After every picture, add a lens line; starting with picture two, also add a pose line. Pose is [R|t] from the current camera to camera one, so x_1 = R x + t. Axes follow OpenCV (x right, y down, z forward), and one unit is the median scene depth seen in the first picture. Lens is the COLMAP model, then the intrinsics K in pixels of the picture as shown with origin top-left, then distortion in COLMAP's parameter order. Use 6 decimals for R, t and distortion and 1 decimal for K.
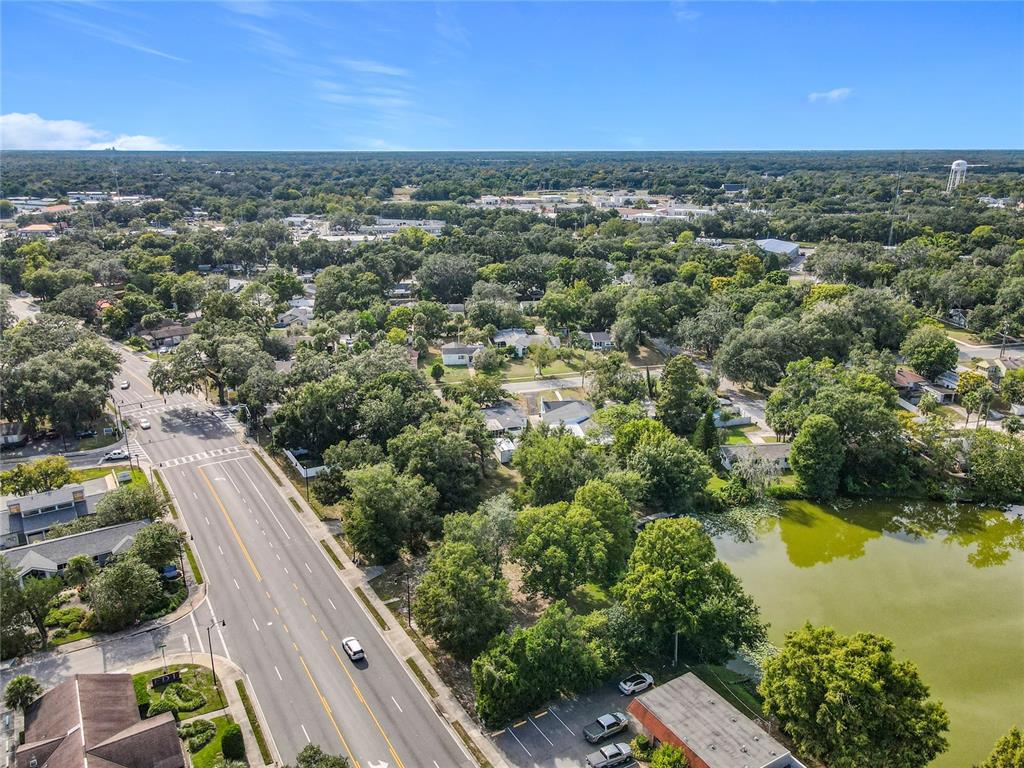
lens RADIAL K [[746.7, 0, 508.1], [0, 746.7, 385.7], [0, 0, 1]] dist [0.011789, 0.005600]
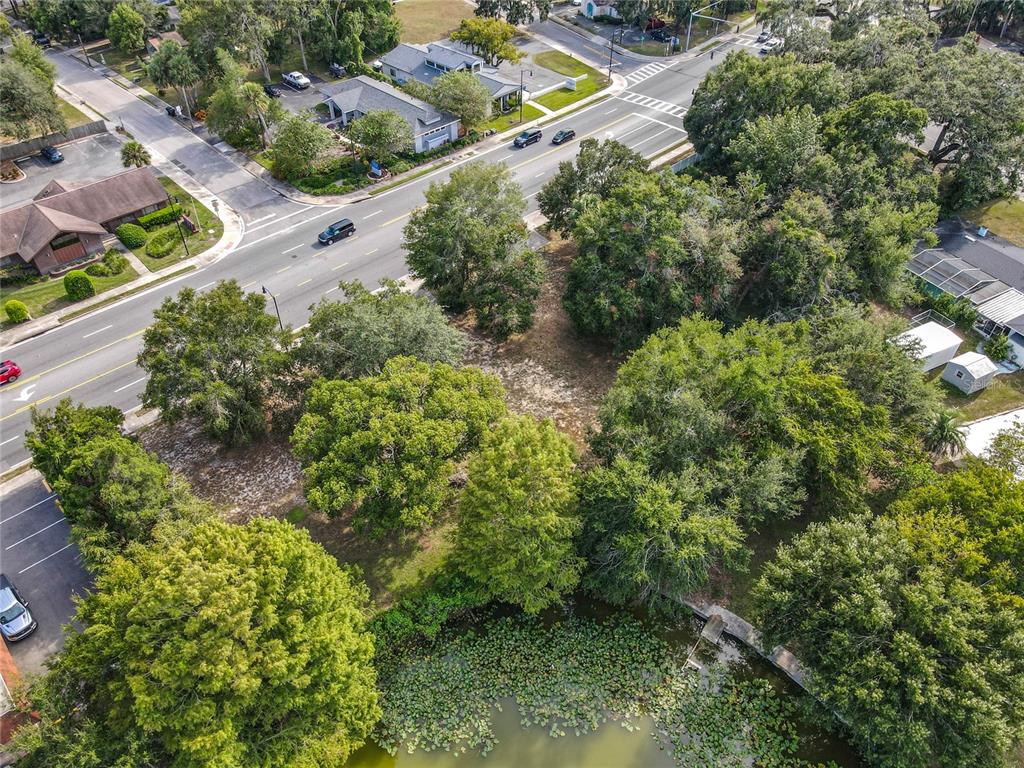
lens RADIAL K [[746.7, 0, 508.1], [0, 746.7, 385.7], [0, 0, 1]] dist [0.011789, 0.005600]
pose [[0.215773, 0.659181, -0.720363, 0.243297], [-0.293732, 0.747389, 0.595929, -0.084289], [0.931216, 0.083008, 0.354889, 0.501780]]
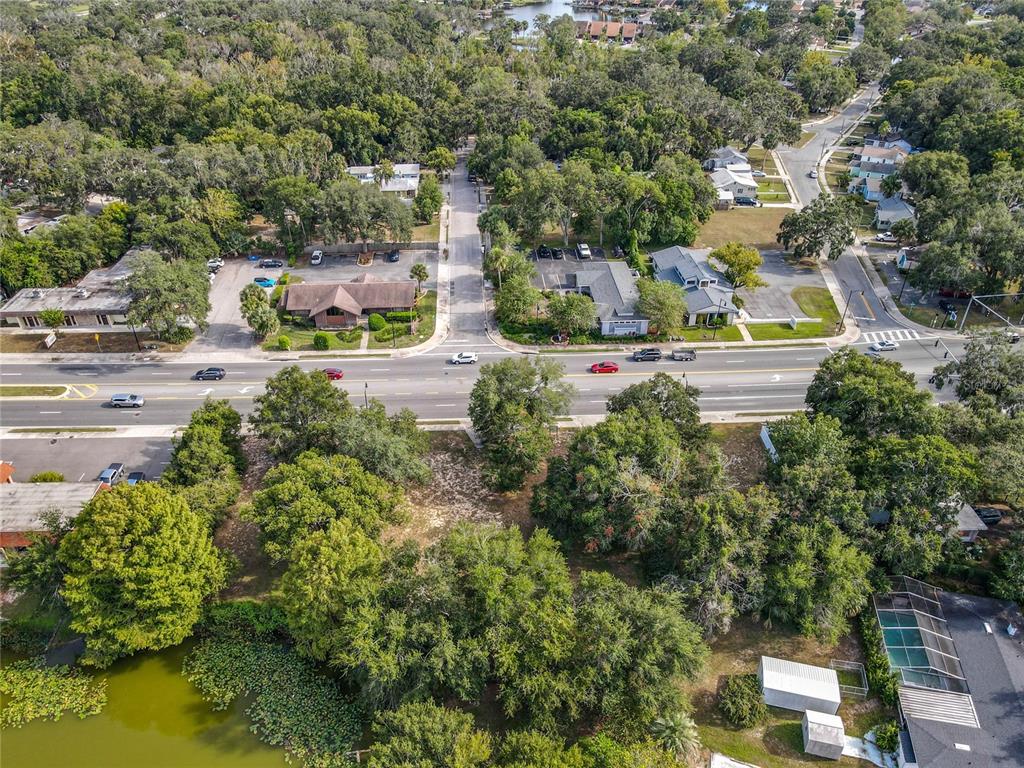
lens RADIAL K [[746.7, 0, 508.1], [0, 746.7, 385.7], [0, 0, 1]] dist [0.011789, 0.005600]
pose [[-0.473063, 0.487672, -0.733748, 0.270466], [-0.268816, 0.713223, 0.647342, -0.242920], [0.839017, 0.503477, -0.206306, 0.714217]]
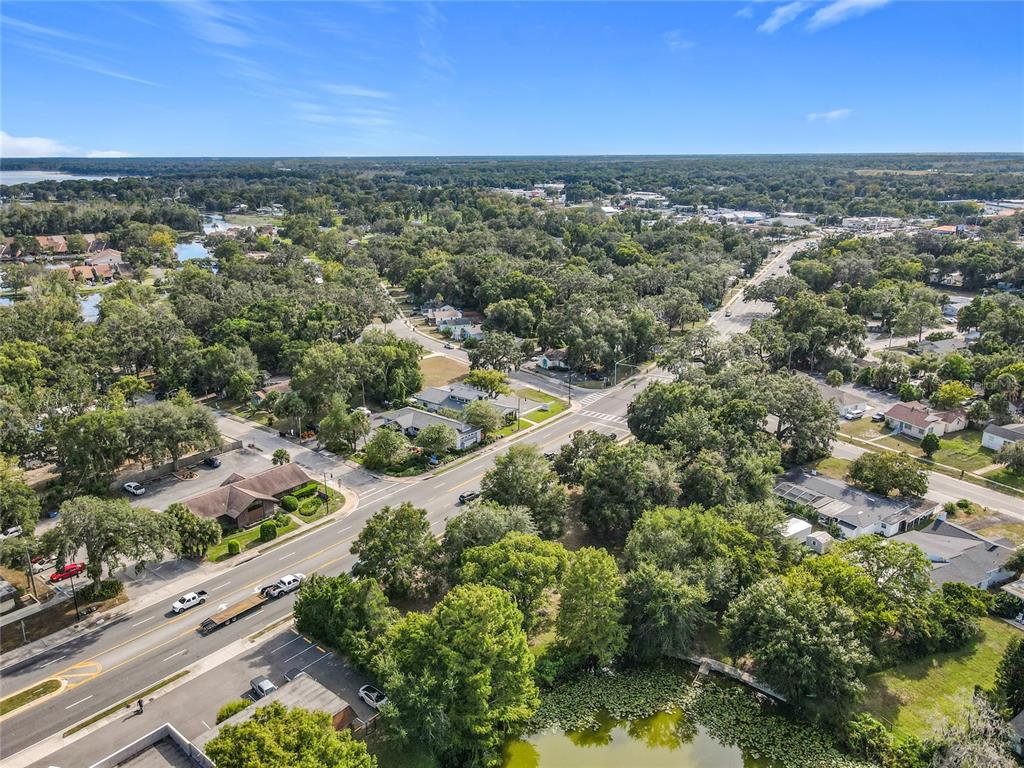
lens RADIAL K [[751.4, 0, 507.7], [0, 751.4, 386.3], [0, 0, 1]] dist [-0.011094, 0.049836]
pose [[0.328895, 0.280848, -0.901639, 0.476393], [-0.282798, 0.940231, 0.189712, -0.106355], [0.901029, 0.192586, 0.388661, 0.329294]]
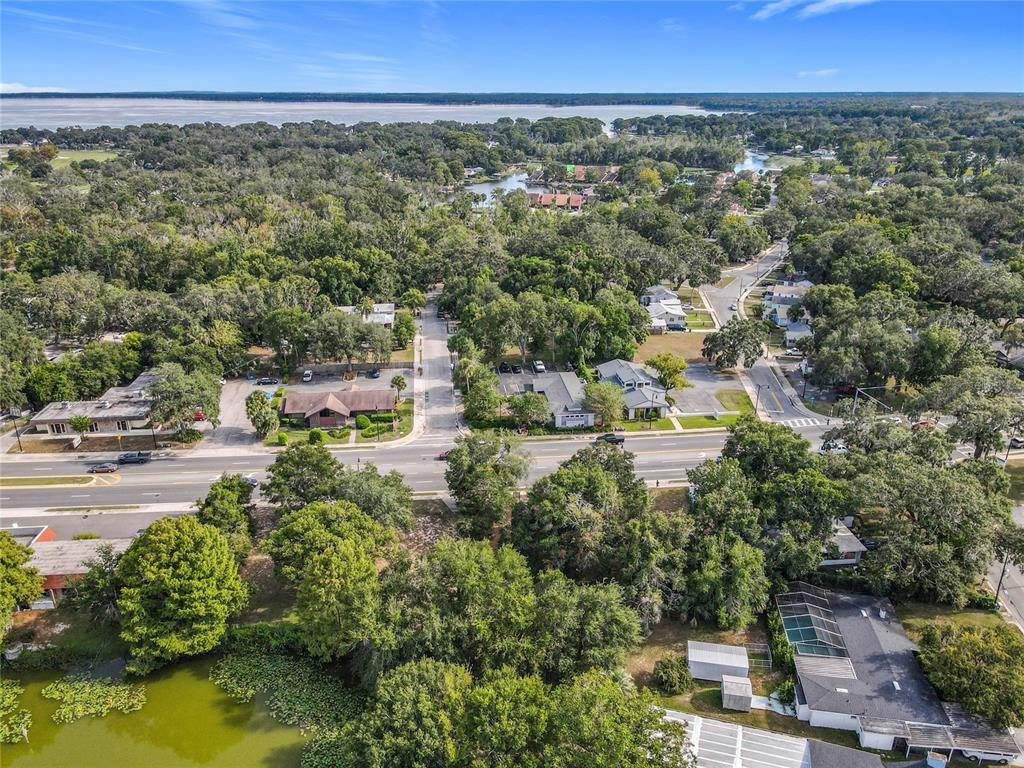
lens RADIAL K [[751.4, 0, 507.7], [0, 751.4, 386.3], [0, 0, 1]] dist [-0.011094, 0.049836]
pose [[-0.426288, 0.333852, -0.840727, 0.390581], [-0.274014, 0.838080, 0.471739, -0.260153], [0.862087, 0.431468, -0.265784, 0.772000]]
